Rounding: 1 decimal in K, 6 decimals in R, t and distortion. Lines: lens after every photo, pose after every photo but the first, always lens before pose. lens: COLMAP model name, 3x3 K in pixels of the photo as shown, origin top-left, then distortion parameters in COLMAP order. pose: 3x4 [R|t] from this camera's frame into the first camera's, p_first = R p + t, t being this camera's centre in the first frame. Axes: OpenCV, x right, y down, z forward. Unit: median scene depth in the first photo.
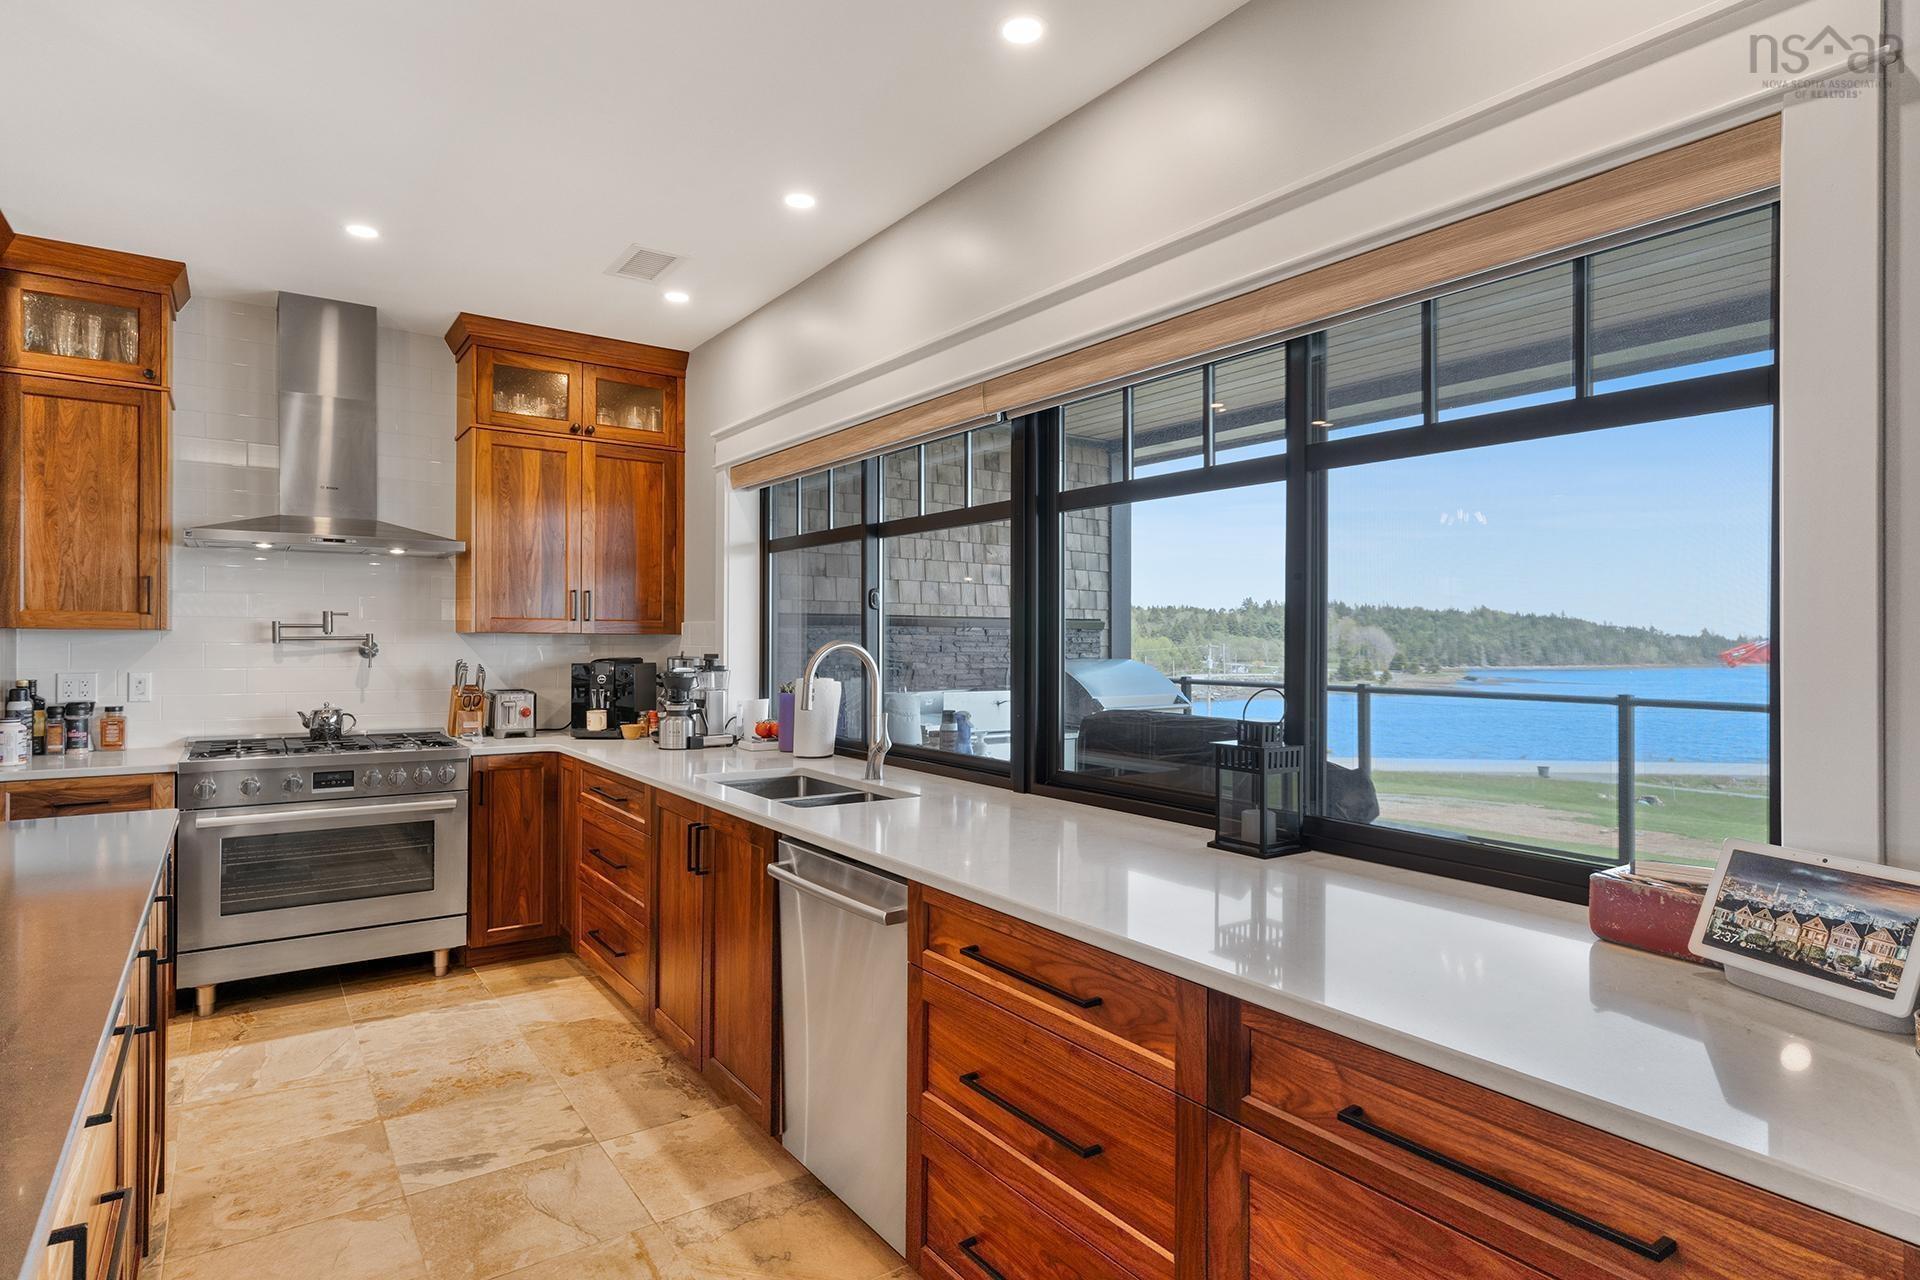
lens RADIAL K [[1011.1, 0, 950.1], [0, 1011.1, 627.8], [0, 0, 1]] dist [-0.003192, 0.000068]
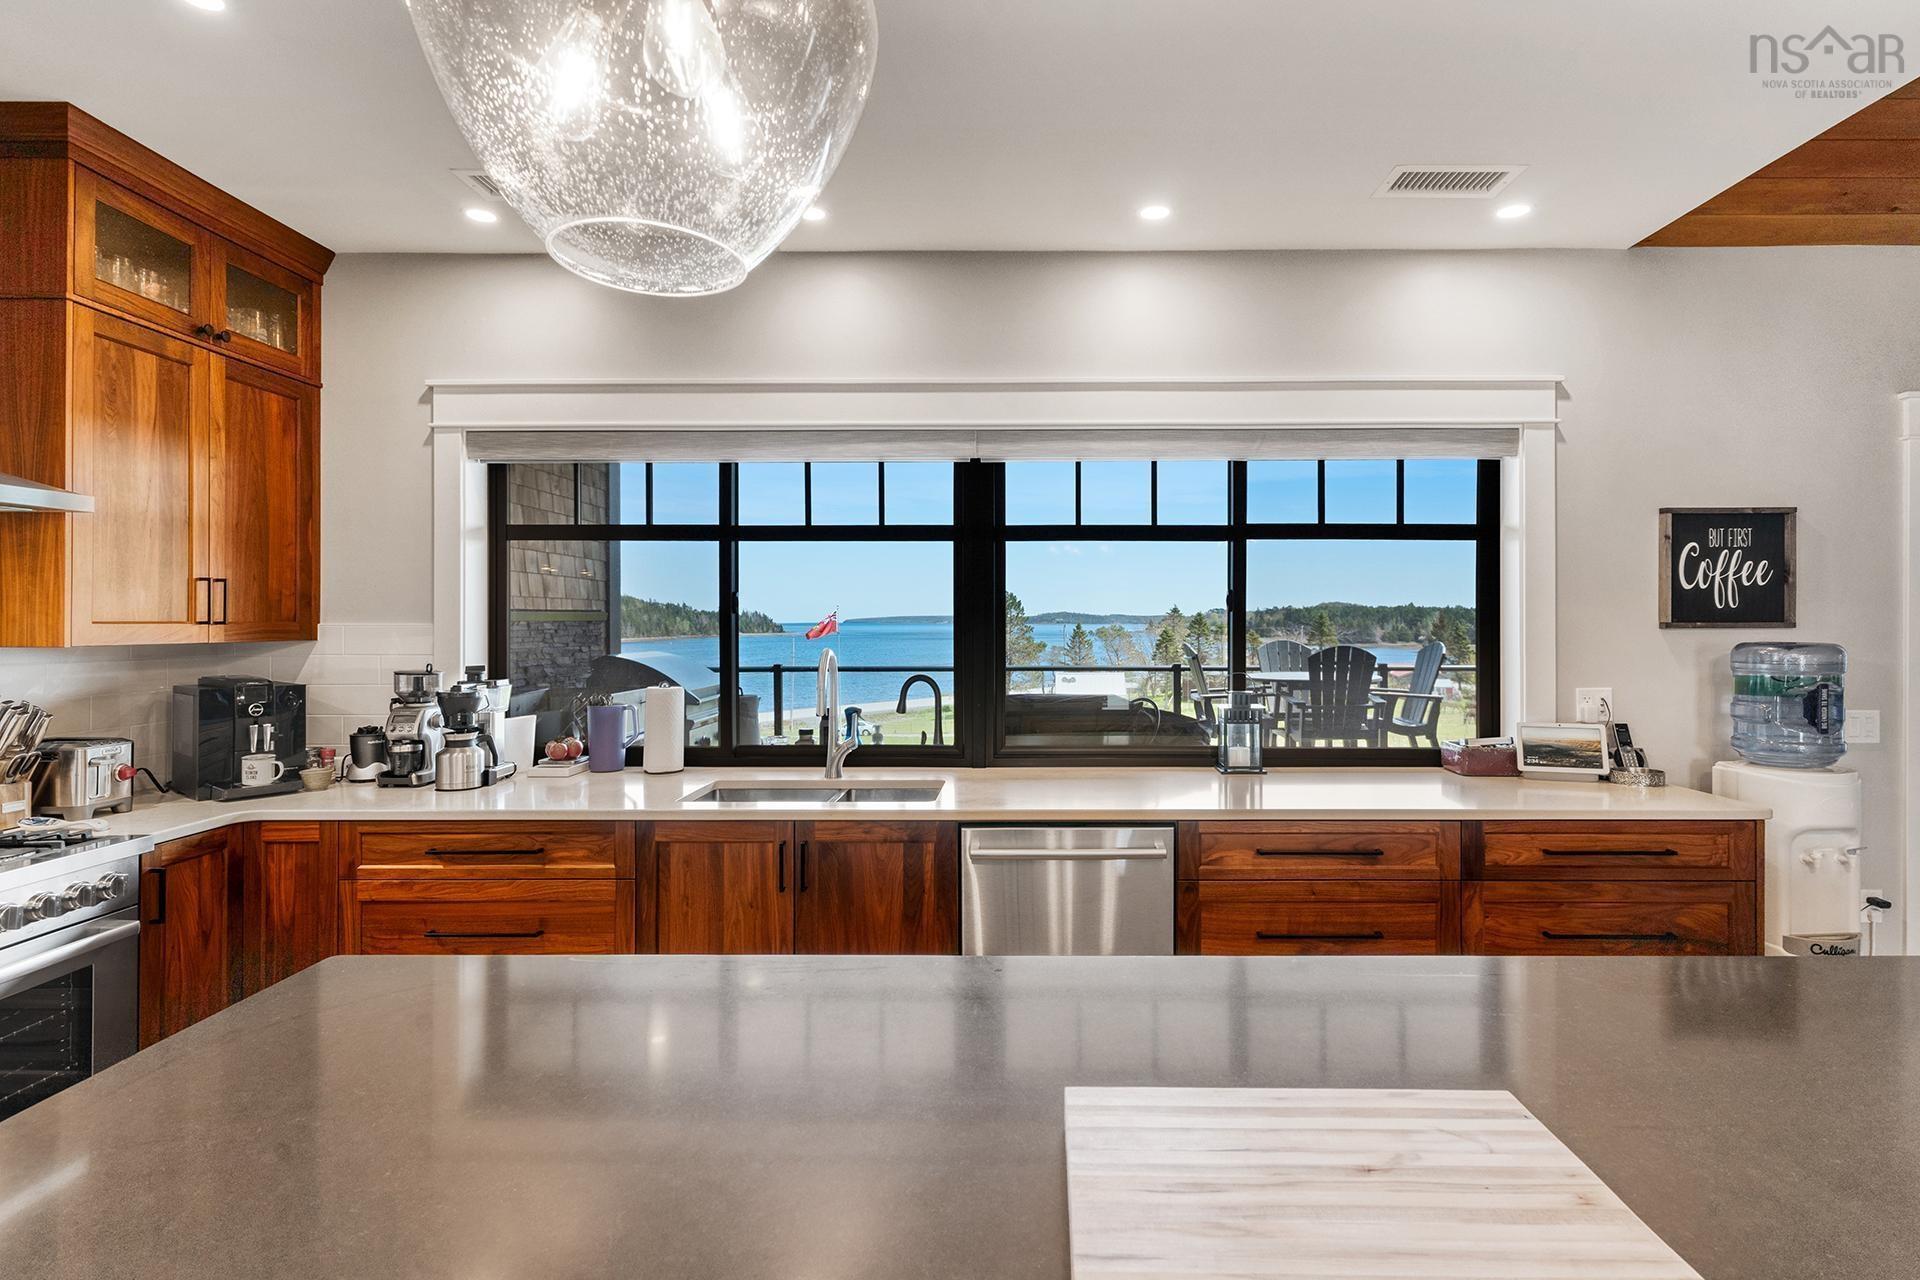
lens RADIAL K [[973.9, 0, 951.8], [0, 973.9, 616.1], [0, 0, 1]] dist [-0.003869, -0.000496]
pose [[0.587075, -0.005539, 0.809513, -0.657538], [-0.004270, 0.999941, 0.009939, -0.022659], [-0.809521, -0.009291, 0.587017, 0.251175]]
